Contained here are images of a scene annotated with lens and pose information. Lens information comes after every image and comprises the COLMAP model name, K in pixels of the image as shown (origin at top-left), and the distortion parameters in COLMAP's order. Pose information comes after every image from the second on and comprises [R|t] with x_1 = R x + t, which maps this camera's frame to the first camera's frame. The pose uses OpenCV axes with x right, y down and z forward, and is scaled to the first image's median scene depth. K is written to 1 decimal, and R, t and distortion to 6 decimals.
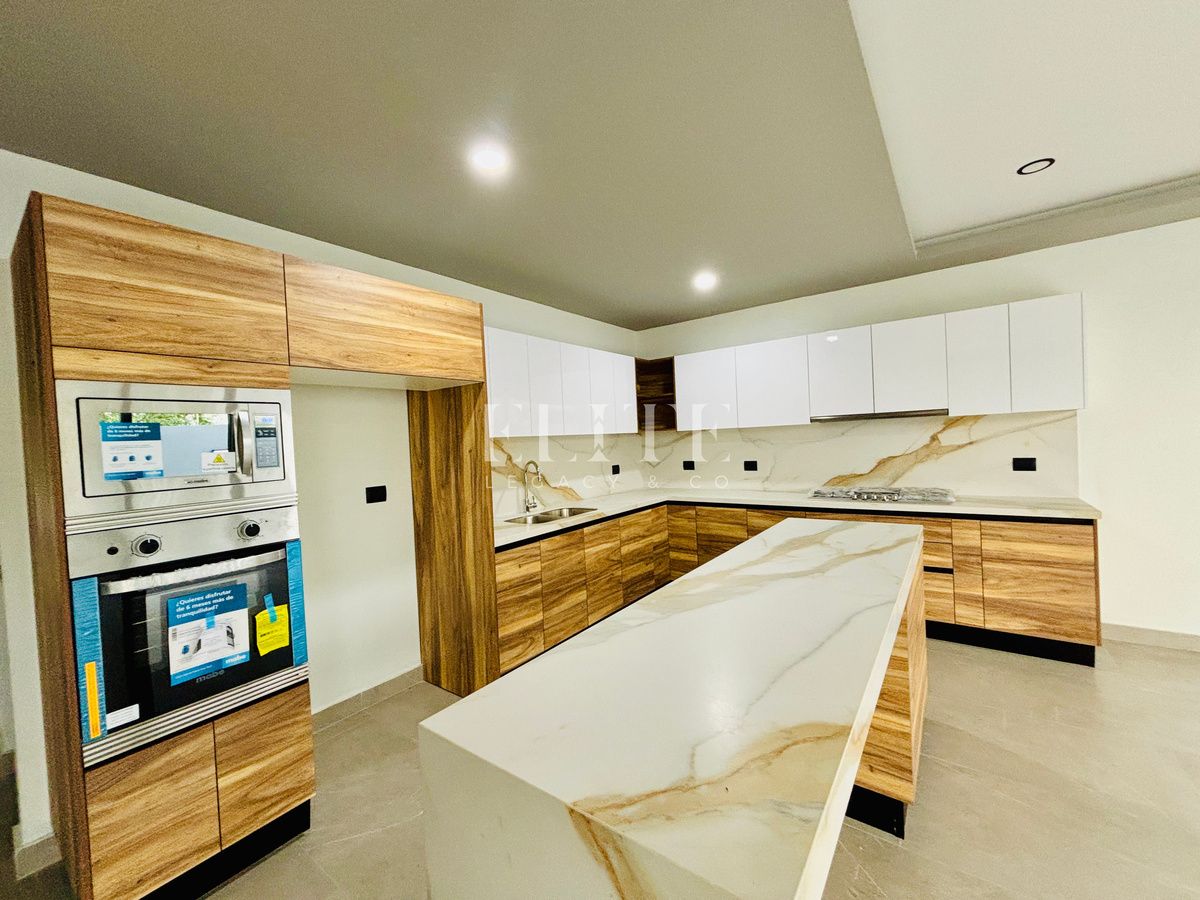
lens RADIAL K [[483.9, 0, 595.5], [0, 483.9, 447.6], [0, 0, 1]] dist [-0.000405, 0.000387]
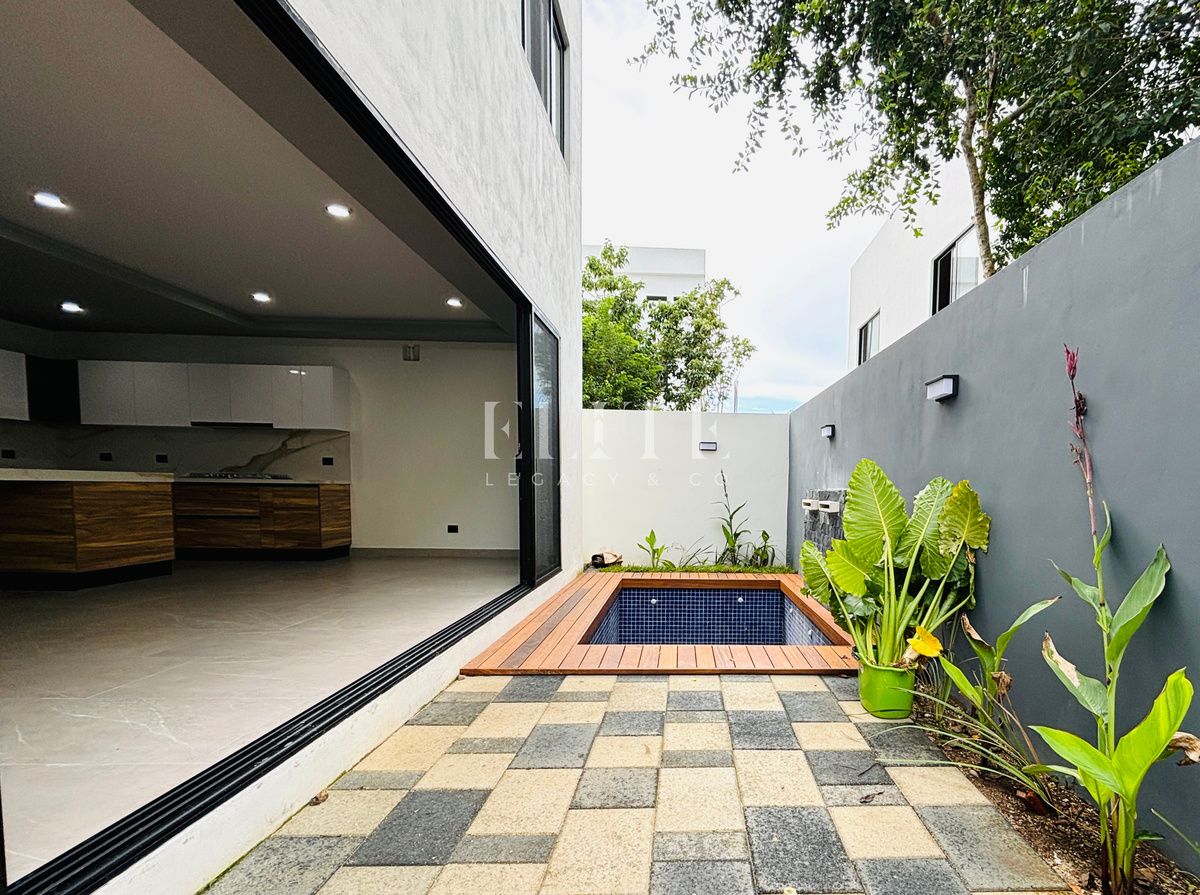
lens RADIAL K [[604.0, 0, 721.5], [0, 604.0, 526.6], [0, 0, 1]] dist [0.002208, 0.000921]
pose [[0.760498, 0.019422, 0.649050, 0.723091], [-0.041142, 0.998985, 0.018314, 0.220718], [-0.648036, -0.040631, 0.760525, -2.048834]]
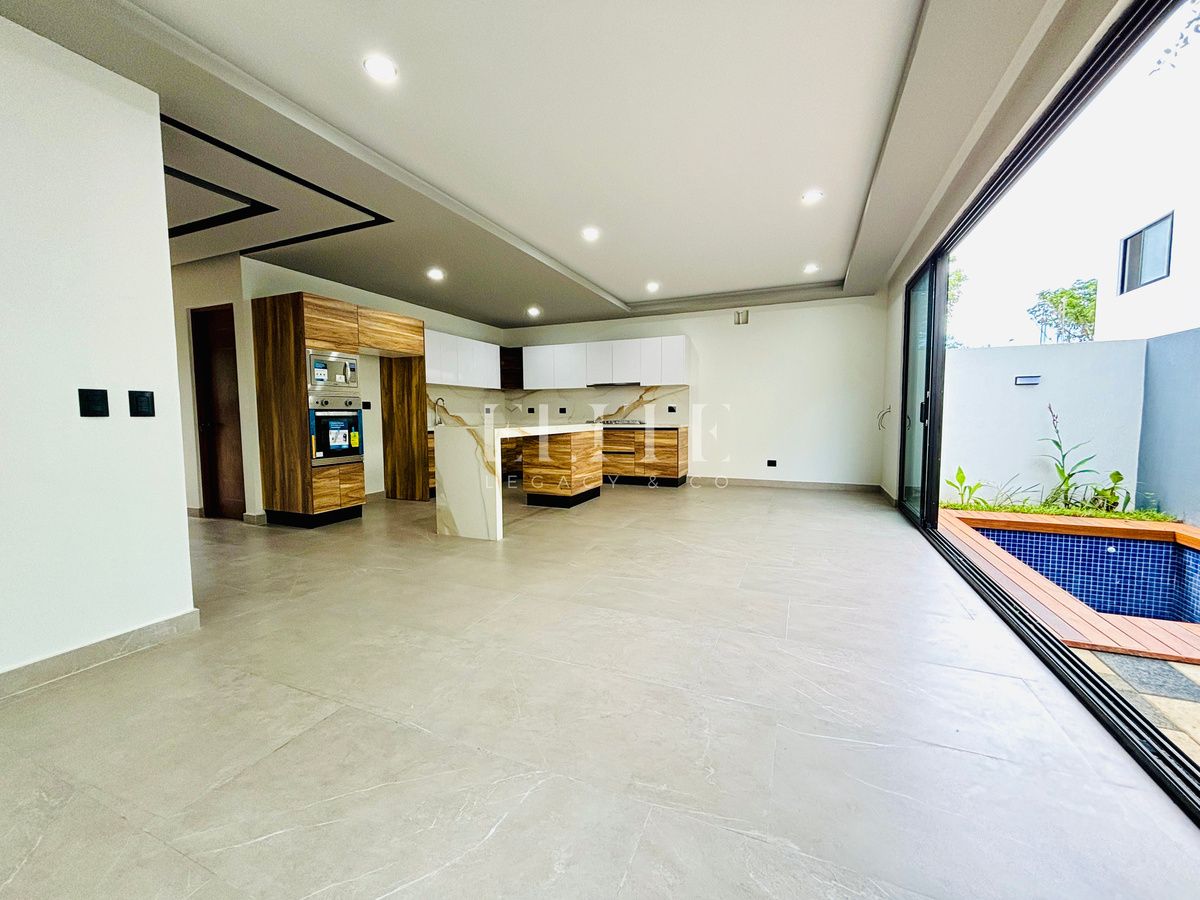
lens RADIAL K [[483.9, 0, 599.9], [0, 483.9, 450.4], [0, 0, 1]] dist [-0.000405, 0.000387]
pose [[0.969568, 0.023565, 0.243684, 0.027053], [-0.035723, 0.998321, 0.045595, 0.174877], [-0.242200, -0.052912, 0.968782, -1.431559]]
